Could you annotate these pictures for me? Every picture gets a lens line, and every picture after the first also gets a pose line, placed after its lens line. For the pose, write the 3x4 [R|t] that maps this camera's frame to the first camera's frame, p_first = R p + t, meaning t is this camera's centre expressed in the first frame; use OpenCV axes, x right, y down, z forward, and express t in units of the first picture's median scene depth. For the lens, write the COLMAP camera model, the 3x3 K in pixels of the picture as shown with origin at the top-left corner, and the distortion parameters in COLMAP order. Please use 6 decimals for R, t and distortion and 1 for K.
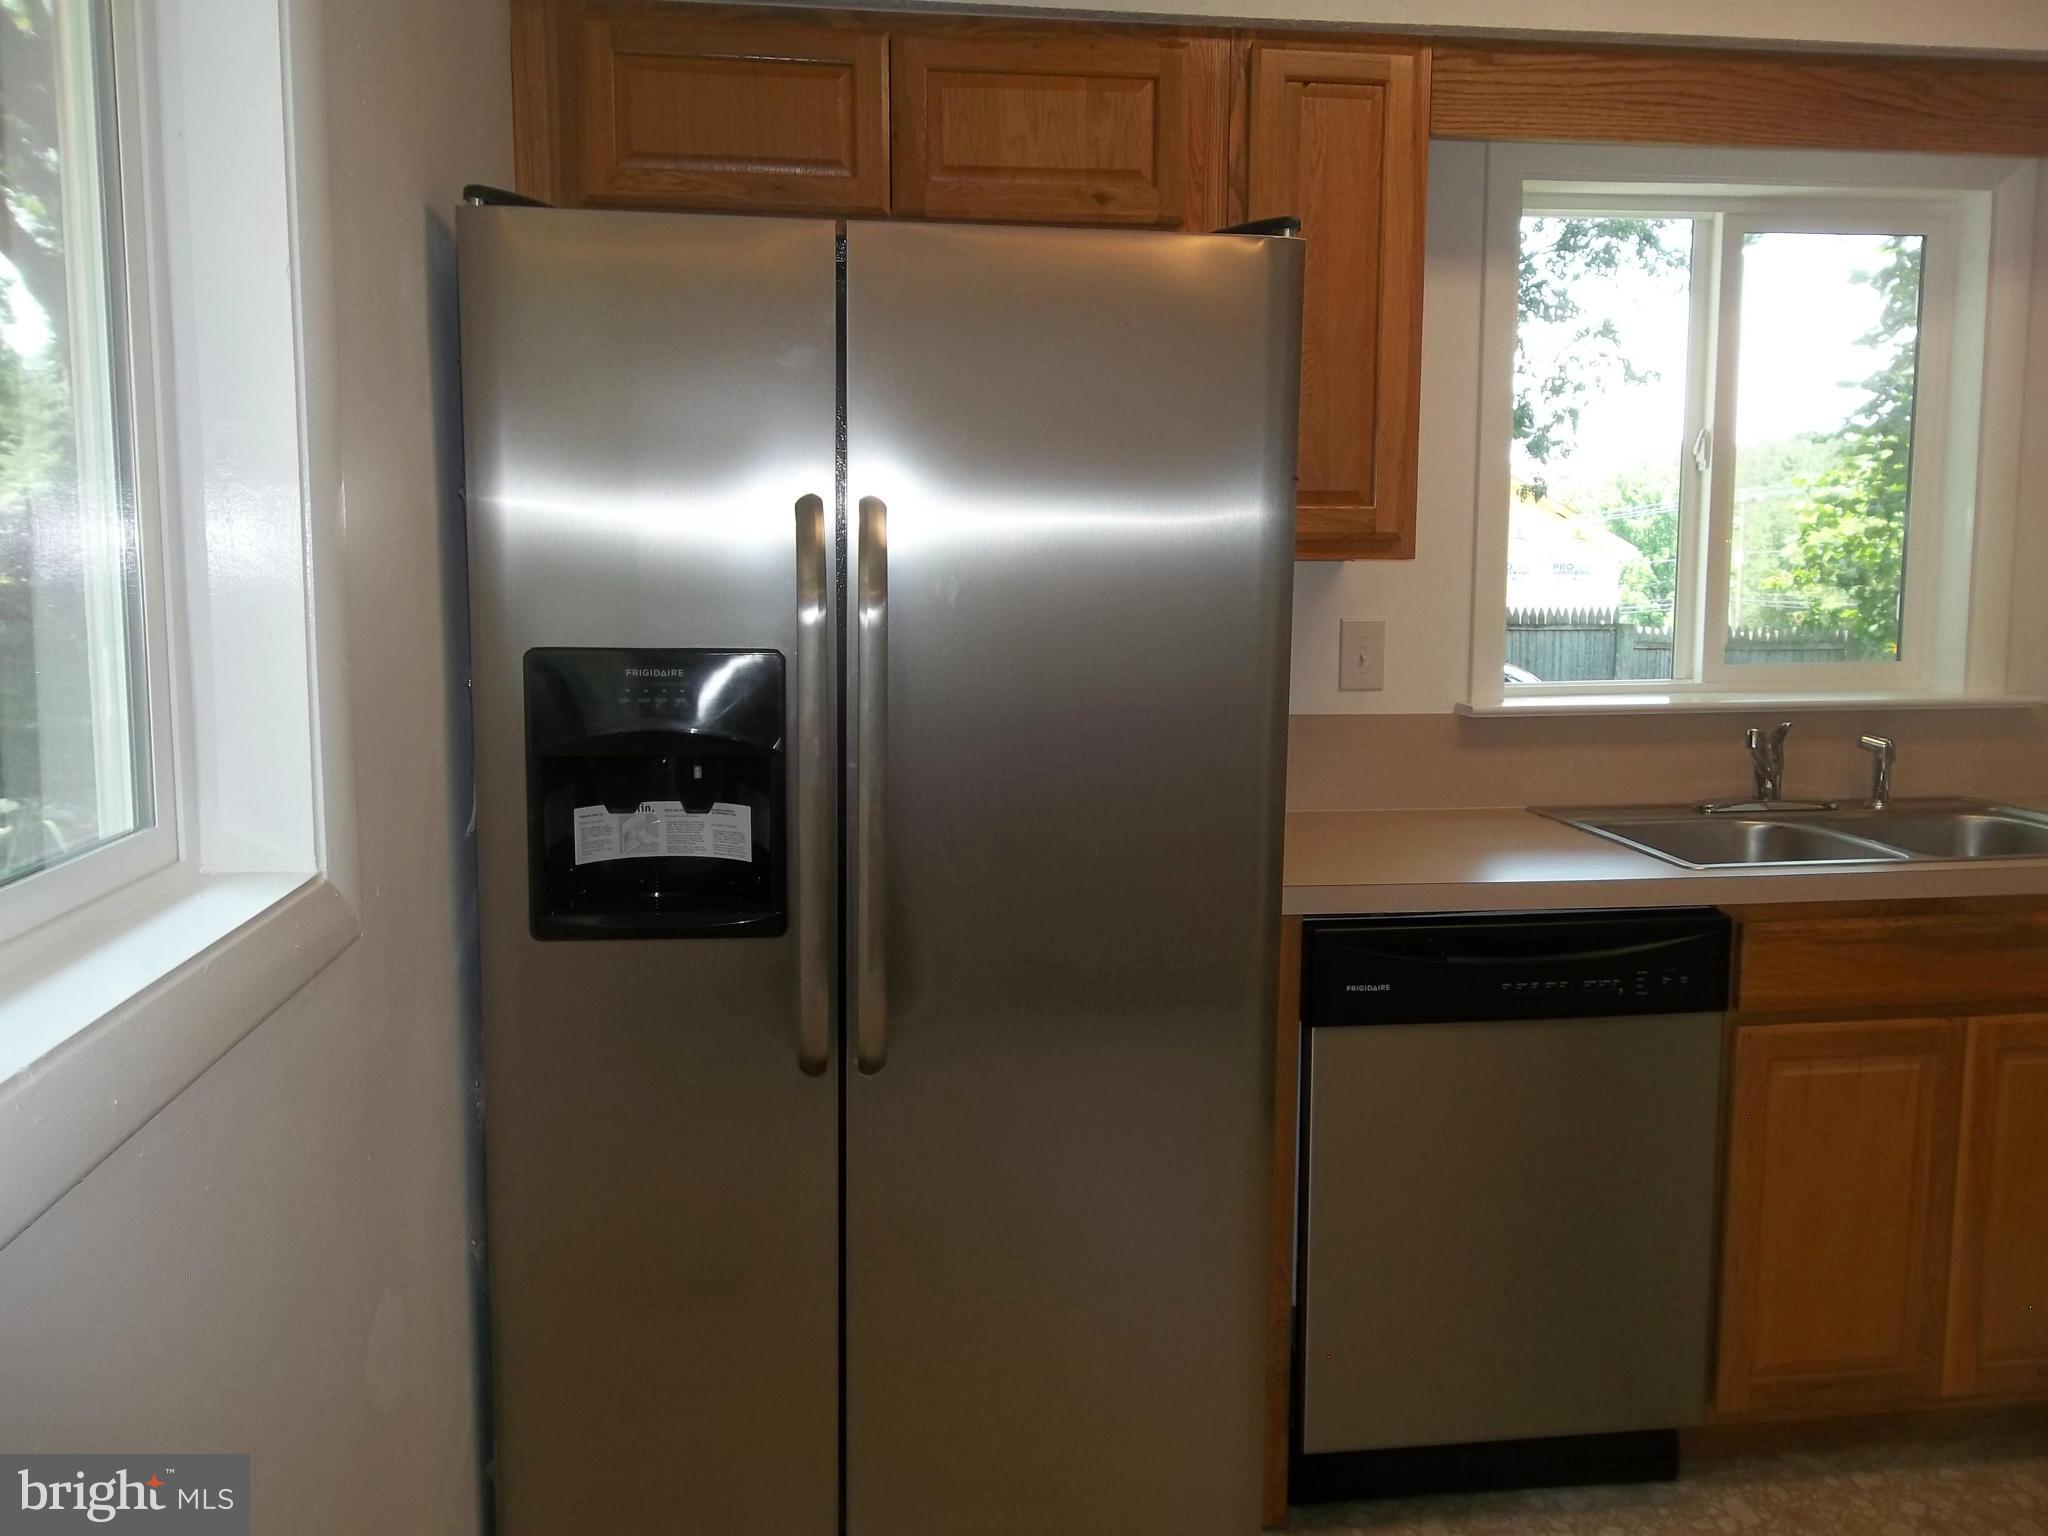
lens RADIAL K [[1696.9, 0, 1024.0], [0, 1696.9, 765.6], [0, 0, 1]] dist [0.010195, 0.006145]
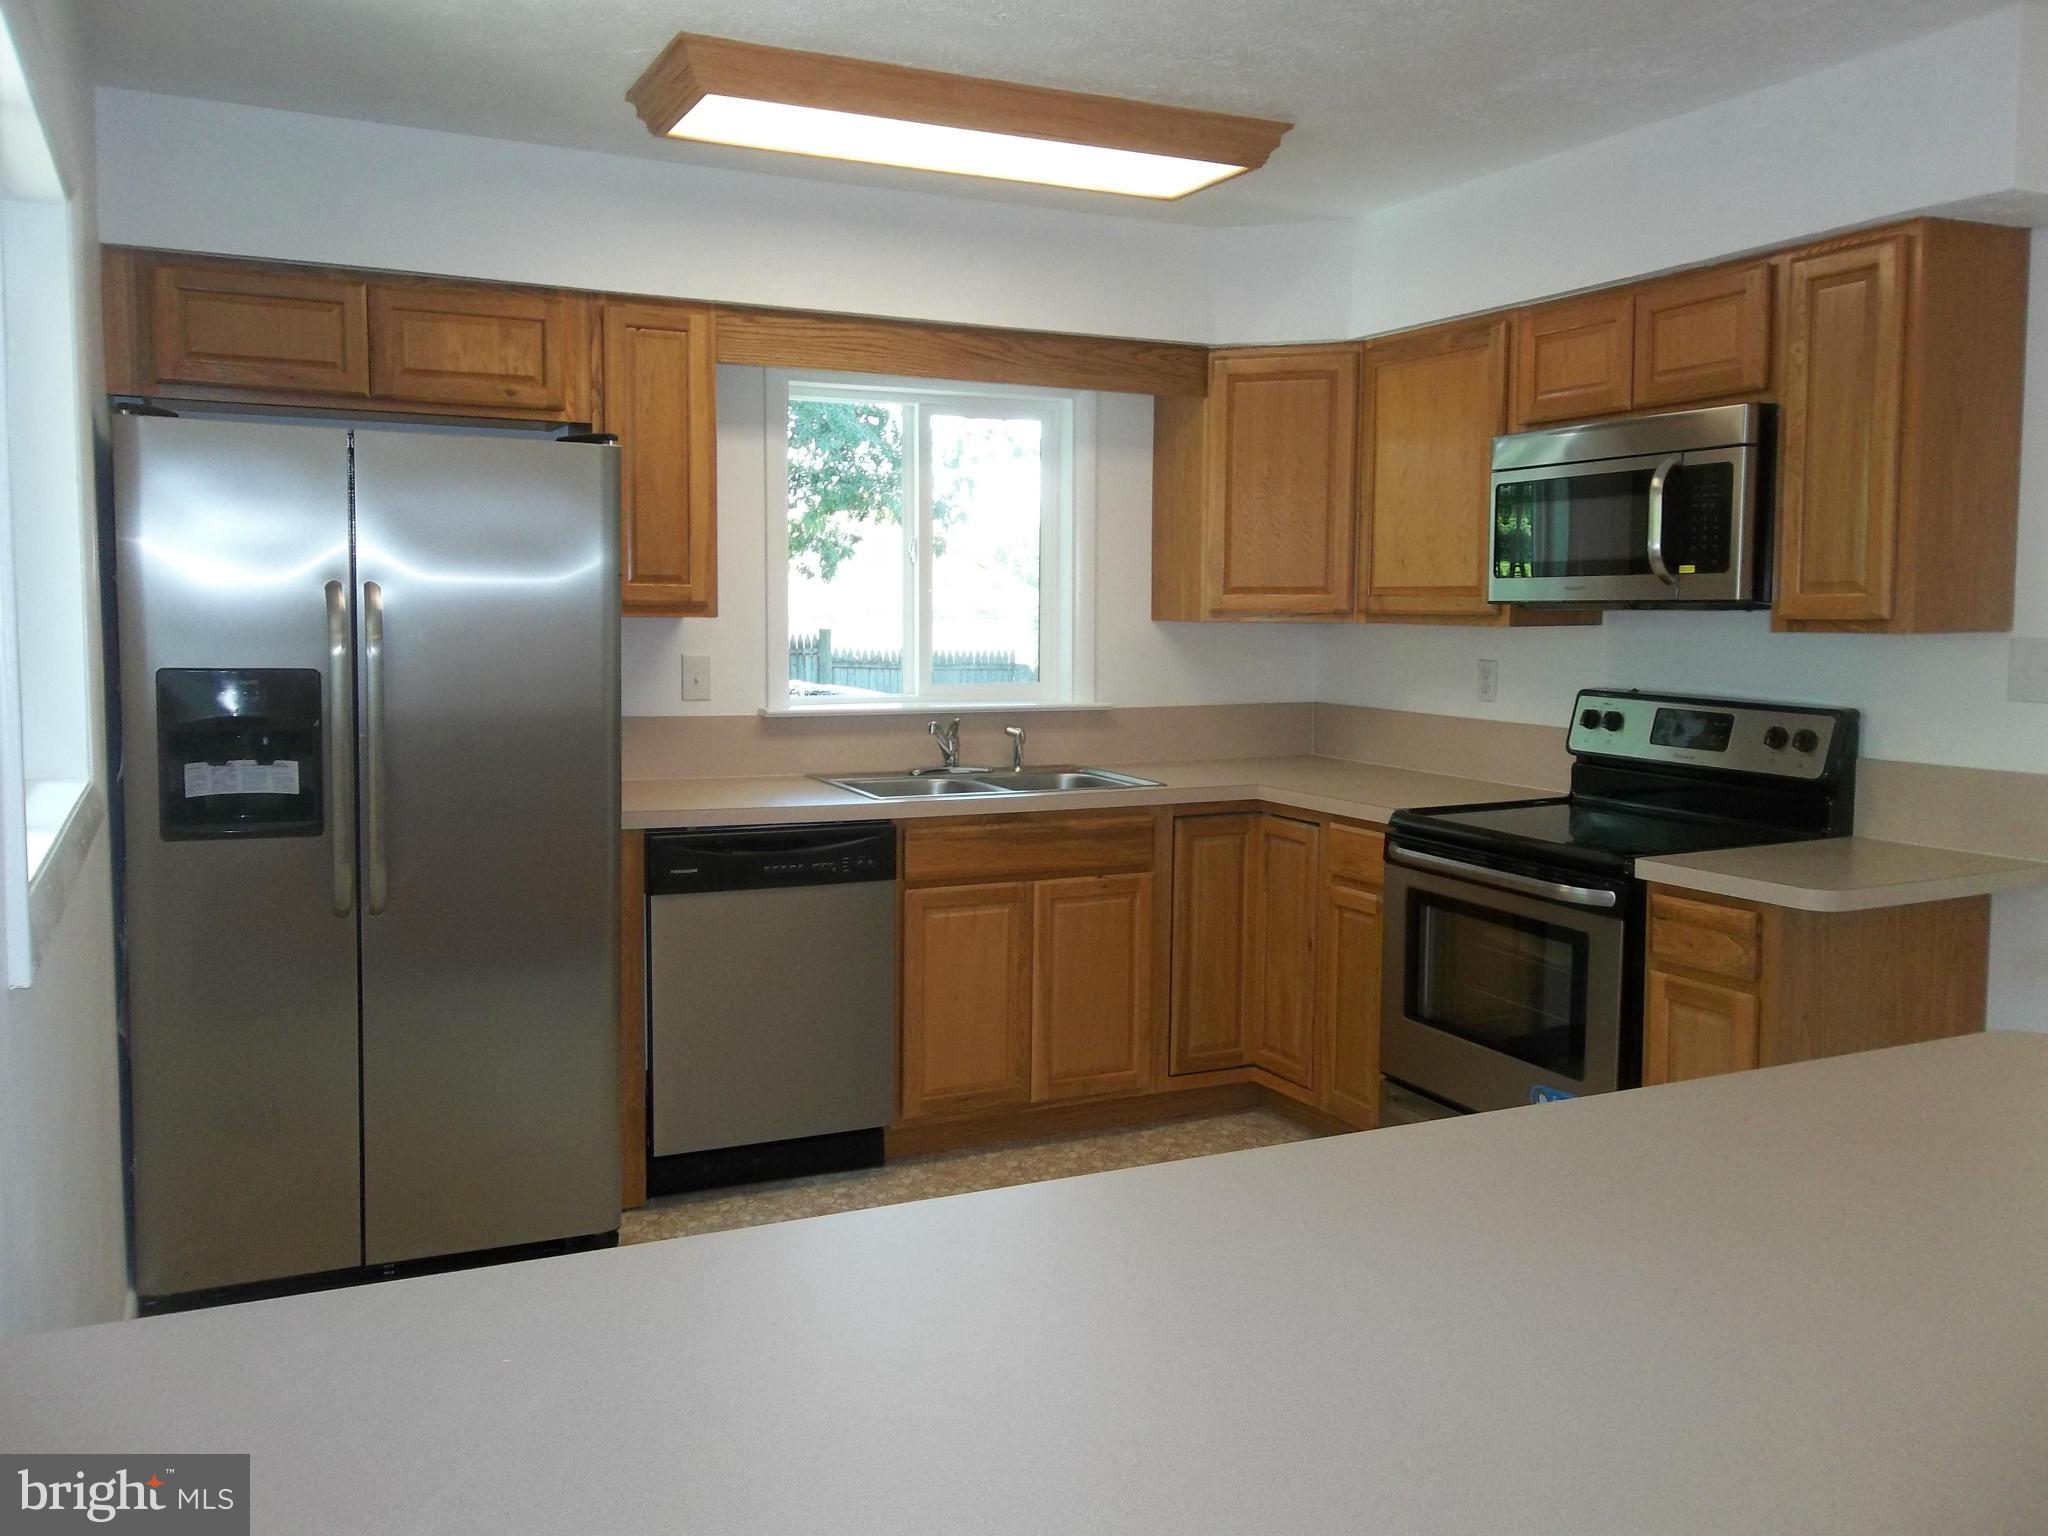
lens RADIAL K [[1696.9, 0, 1017.8], [0, 1696.9, 780.1], [0, 0, 1]] dist [0.010195, 0.006145]
pose [[0.951405, -0.021338, 0.307201, 0.000854], [0.026877, 0.999543, -0.013810, 0.067671], [-0.306766, 0.021396, 0.951544, -0.667545]]
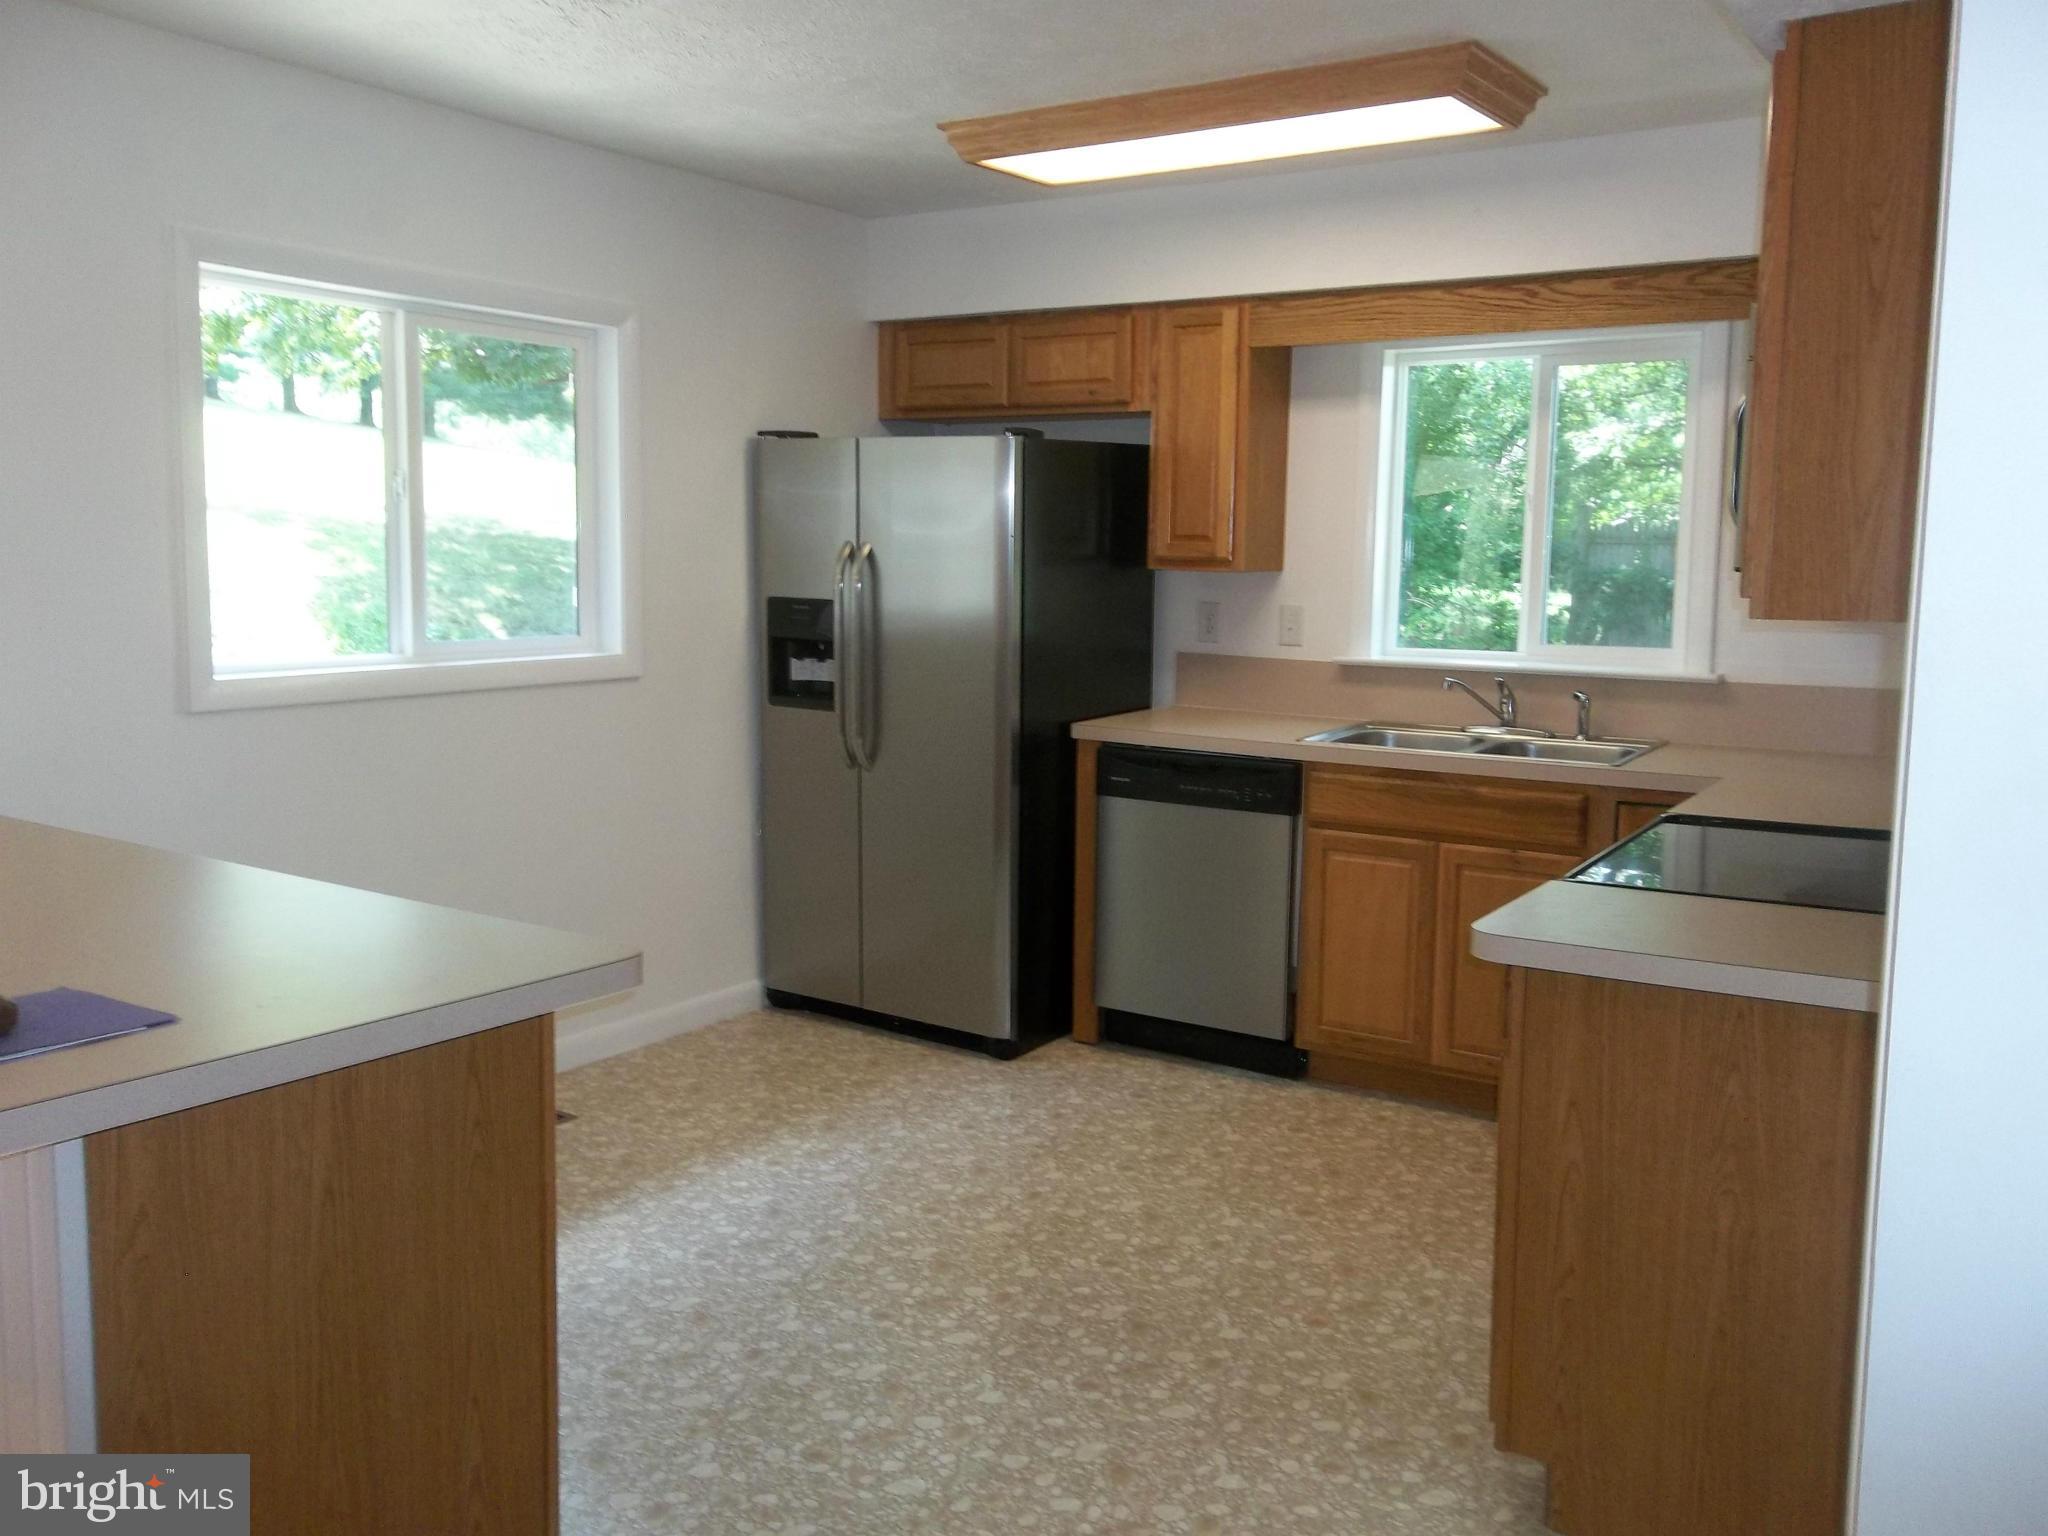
lens RADIAL K [[1696.9, 0, 1034.1], [0, 1696.9, 773.8], [0, 0, 1]] dist [0.010195, 0.006145]
pose [[0.754646, 0.100749, -0.648351, 1.363249], [-0.091167, 0.994656, 0.048449, 0.031803], [0.649767, 0.022546, 0.759799, -0.593079]]
